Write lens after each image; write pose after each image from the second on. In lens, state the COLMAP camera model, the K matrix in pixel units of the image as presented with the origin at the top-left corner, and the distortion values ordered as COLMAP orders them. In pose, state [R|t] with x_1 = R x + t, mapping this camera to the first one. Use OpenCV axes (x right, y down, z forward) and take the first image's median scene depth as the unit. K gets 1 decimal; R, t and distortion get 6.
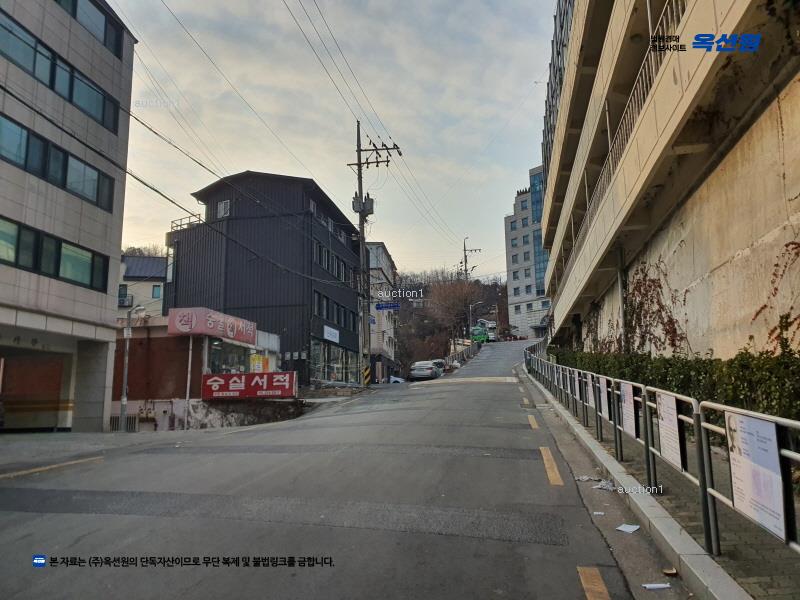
lens RADIAL K [[617.4, 0, 400.0], [0, 617.4, 300.0], [0, 0, 1]] dist [0.086434, -0.097753]
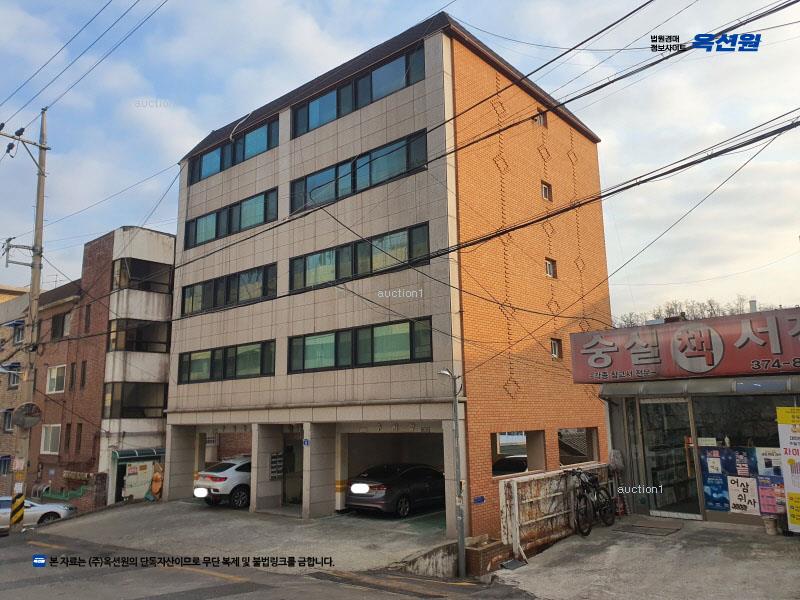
lens RADIAL K [[617.4, 0, 400.0], [0, 617.4, 300.0], [0, 0, 1]] dist [0.086434, -0.097753]
pose [[-0.515421, -0.135094, -0.846221, 0.280232], [0.175415, 0.949952, -0.258497, 0.127596], [0.838791, -0.281675, -0.465928, 1.507298]]
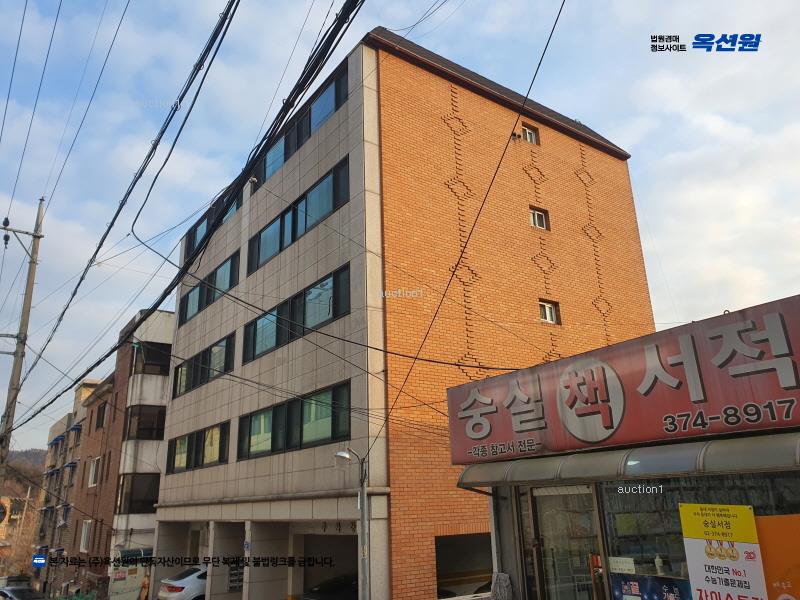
lens RADIAL K [[617.4, 0, 400.0], [0, 617.4, 300.0], [0, 0, 1]] dist [0.086434, -0.097753]
pose [[-0.705077, -0.190600, -0.683036, -0.055421], [0.161961, 0.894460, -0.416785, 0.146879], [0.690388, -0.404491, -0.599793, 1.618496]]
